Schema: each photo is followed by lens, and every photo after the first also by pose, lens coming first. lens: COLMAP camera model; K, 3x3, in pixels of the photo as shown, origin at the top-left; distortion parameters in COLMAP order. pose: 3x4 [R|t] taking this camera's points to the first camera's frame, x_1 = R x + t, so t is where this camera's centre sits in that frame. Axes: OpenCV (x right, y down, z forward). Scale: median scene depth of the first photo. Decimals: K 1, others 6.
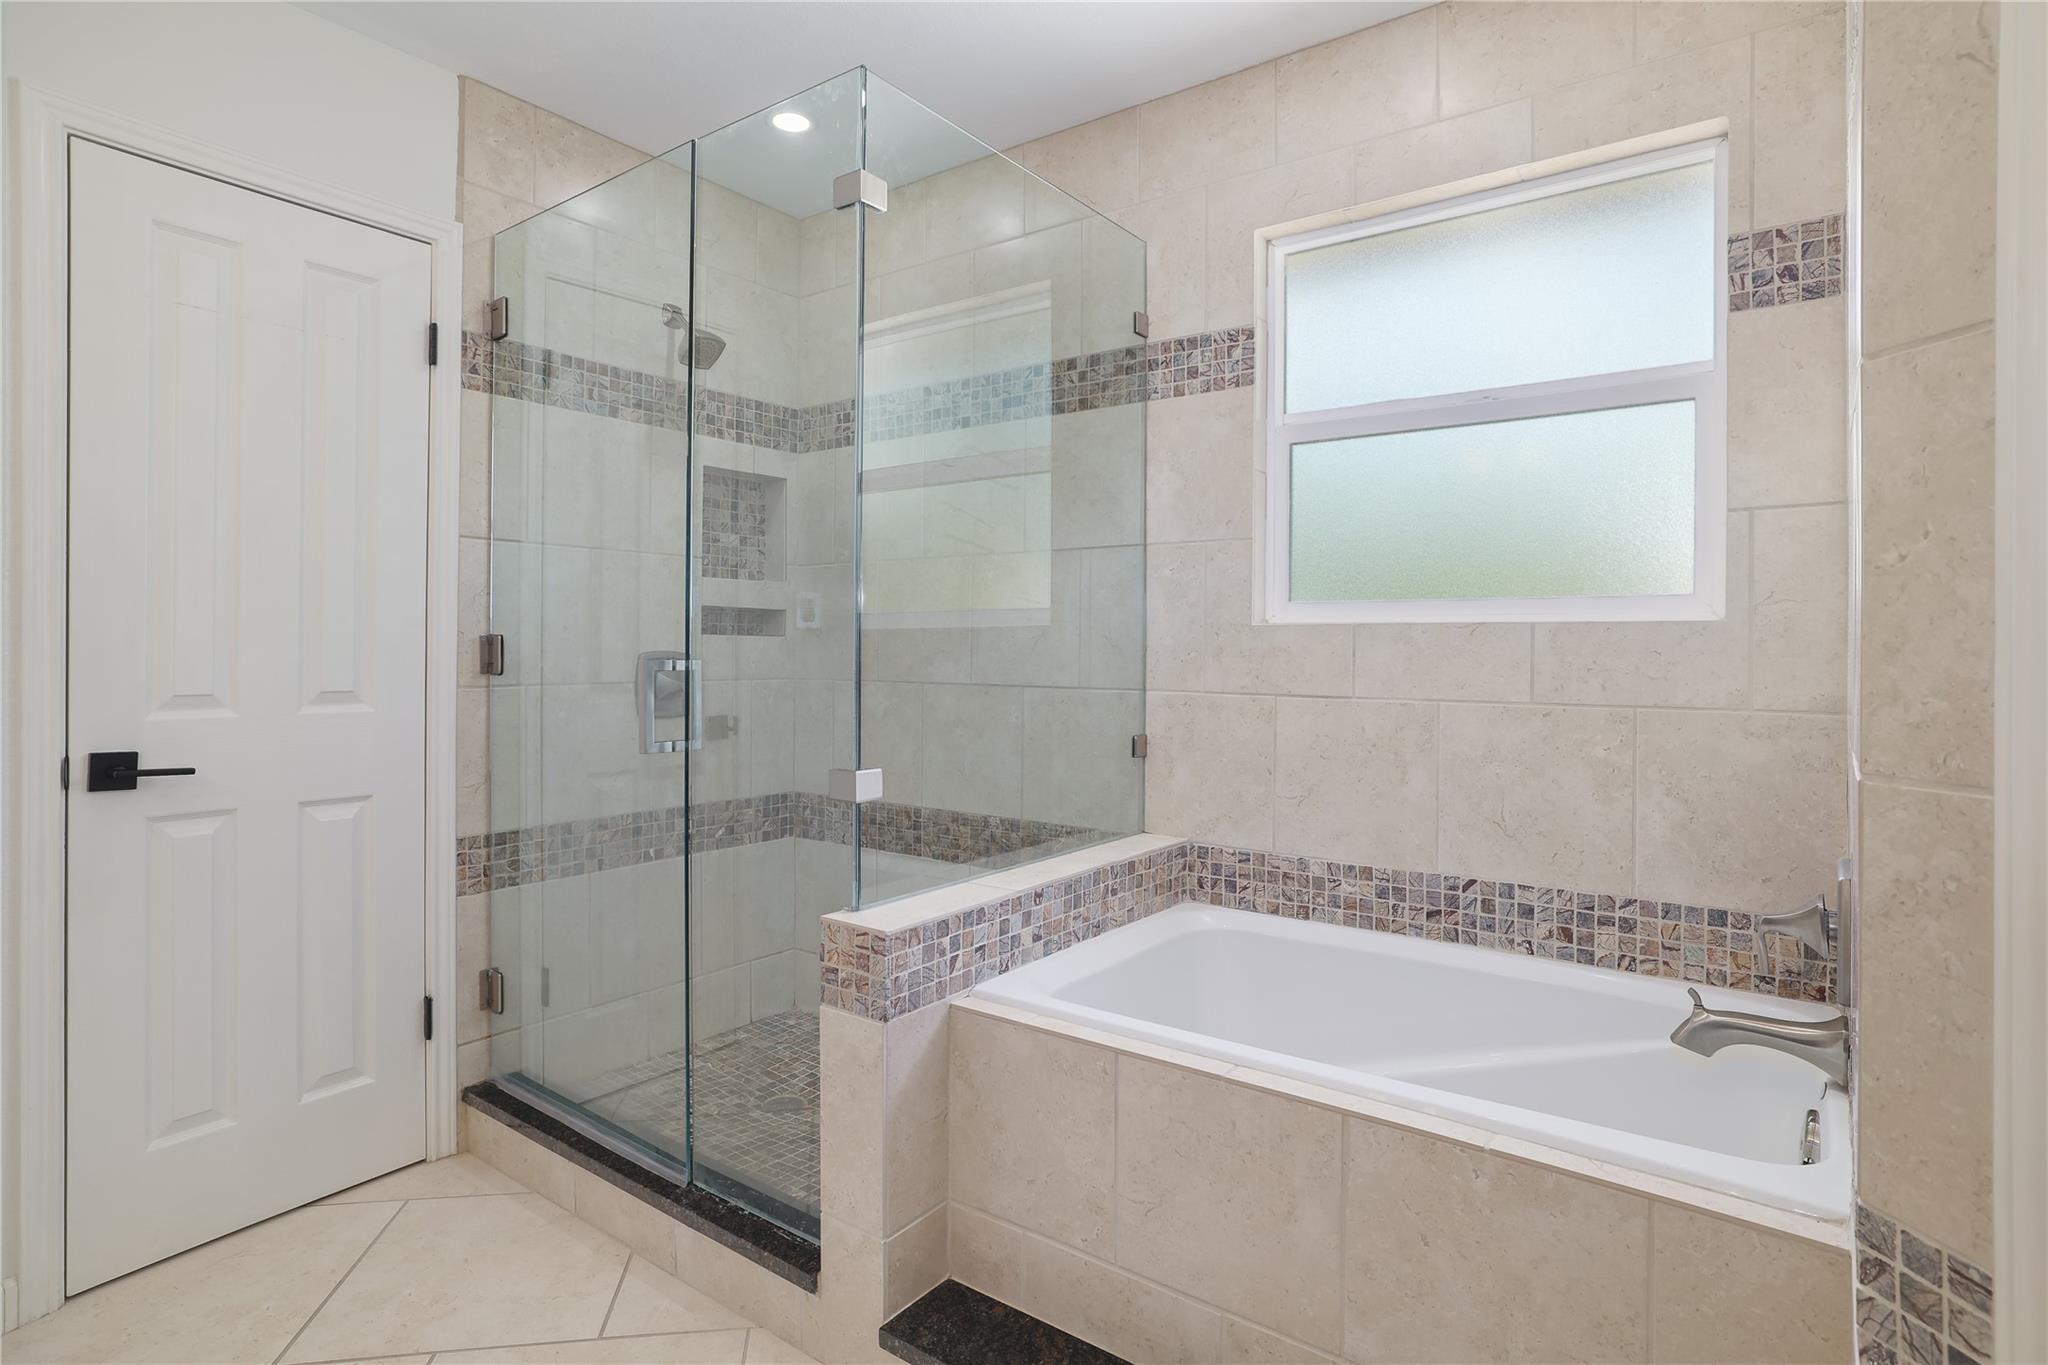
lens RADIAL K [[1052.4, 0, 971.5], [0, 1052.4, 647.3], [0, 0, 1]] dist [-0.004423, 0.001720]
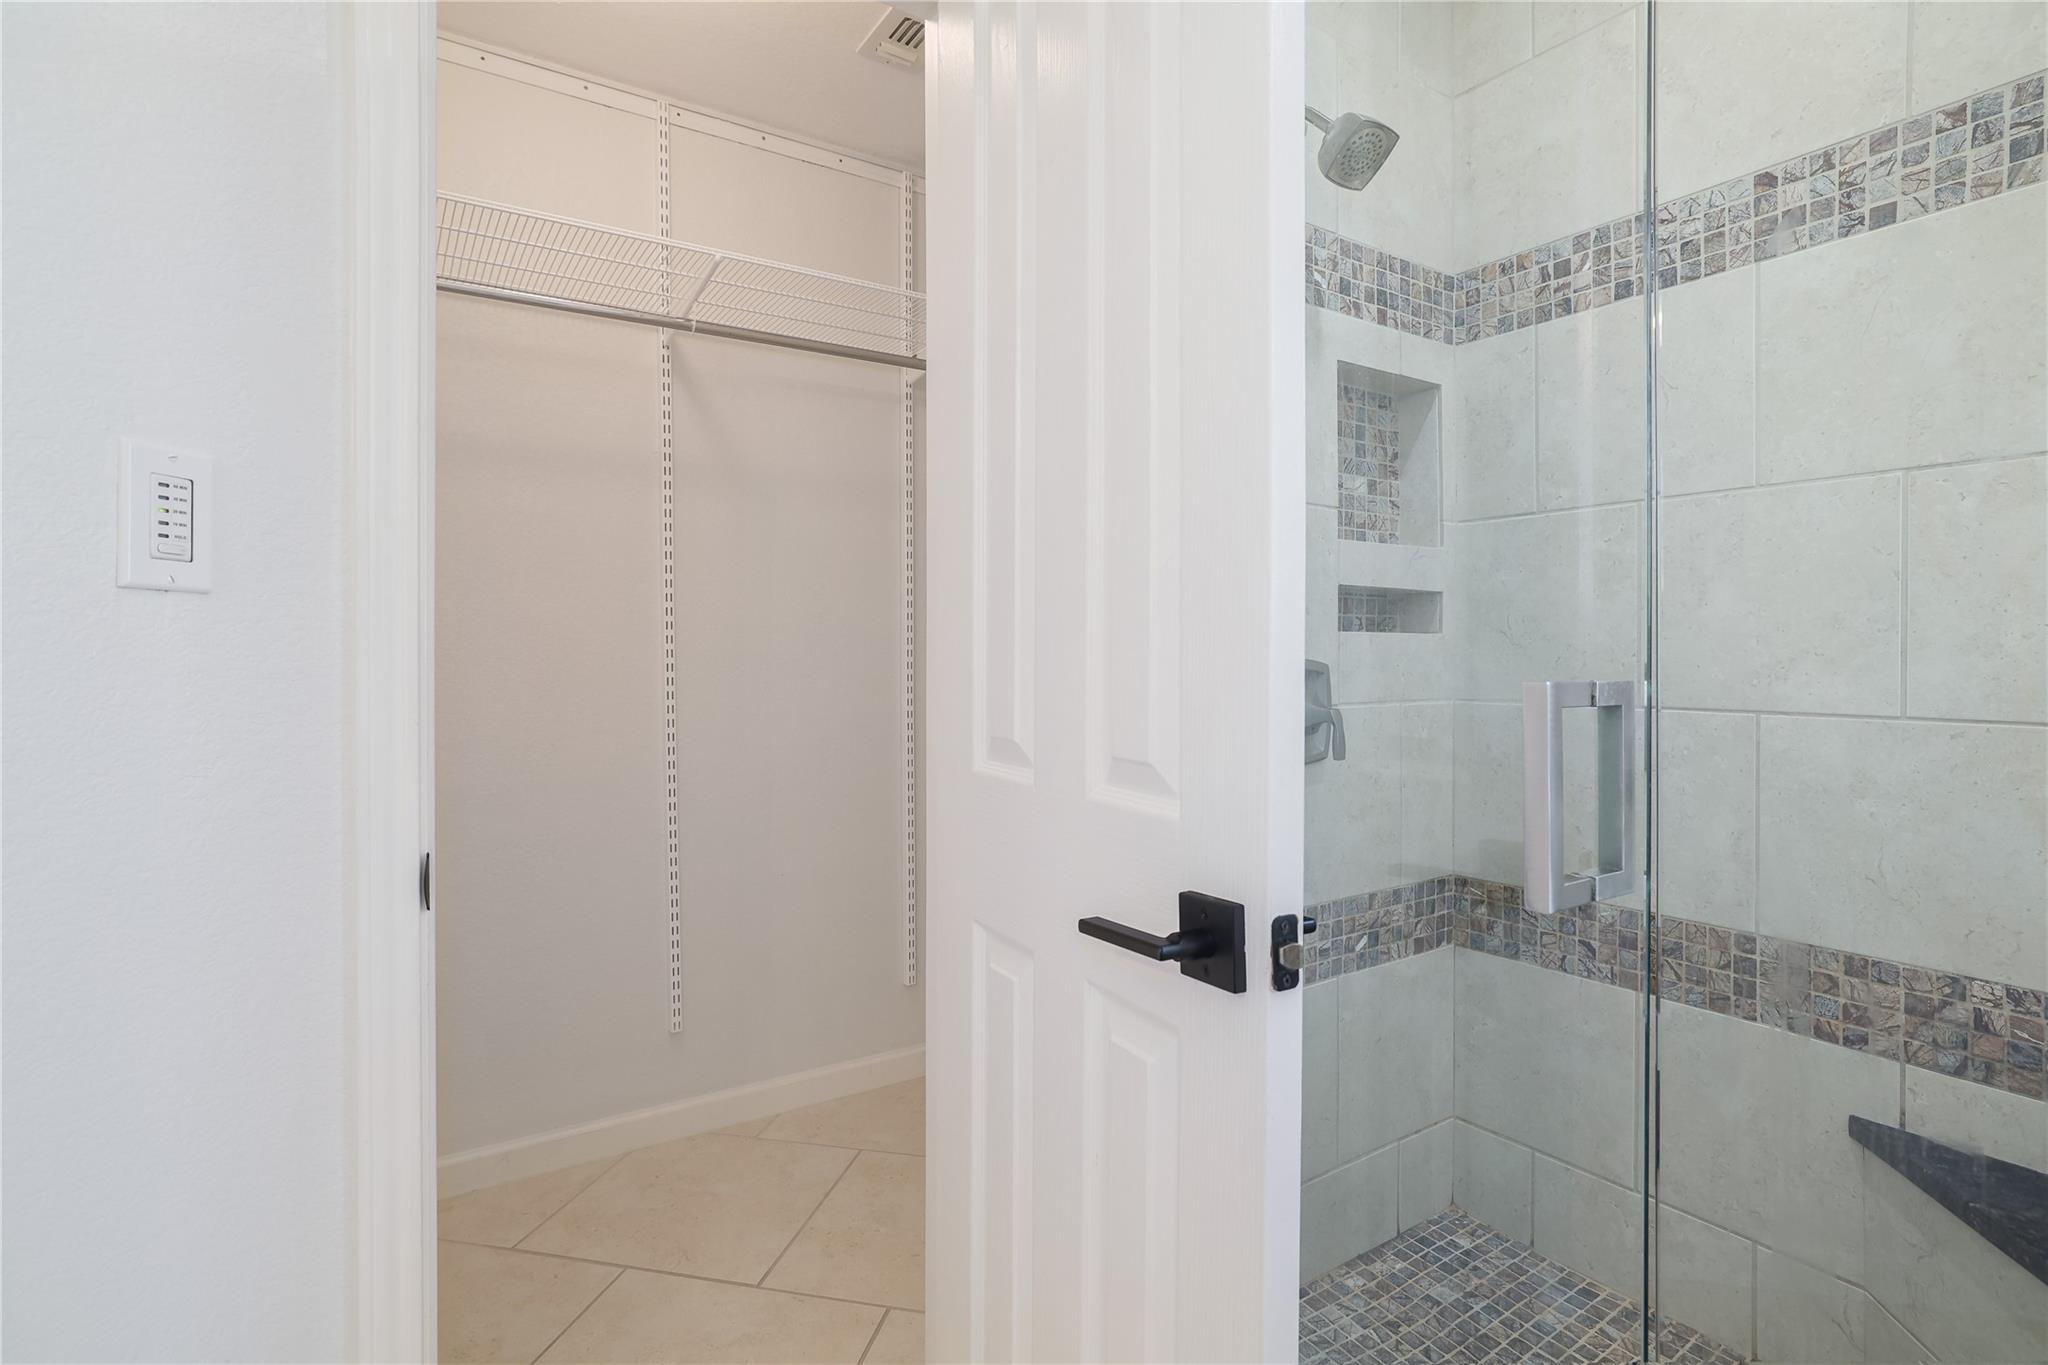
lens RADIAL K [[945.9, 0, 1024.4], [0, 945.9, 671.7], [0, 0, 1]] dist [-0.003799, 0.000903]
pose [[0.952686, -0.004939, -0.303918, -0.252018], [0.011421, 0.999744, 0.019553, -0.001030], [0.303743, -0.022099, 0.952498, 0.390118]]
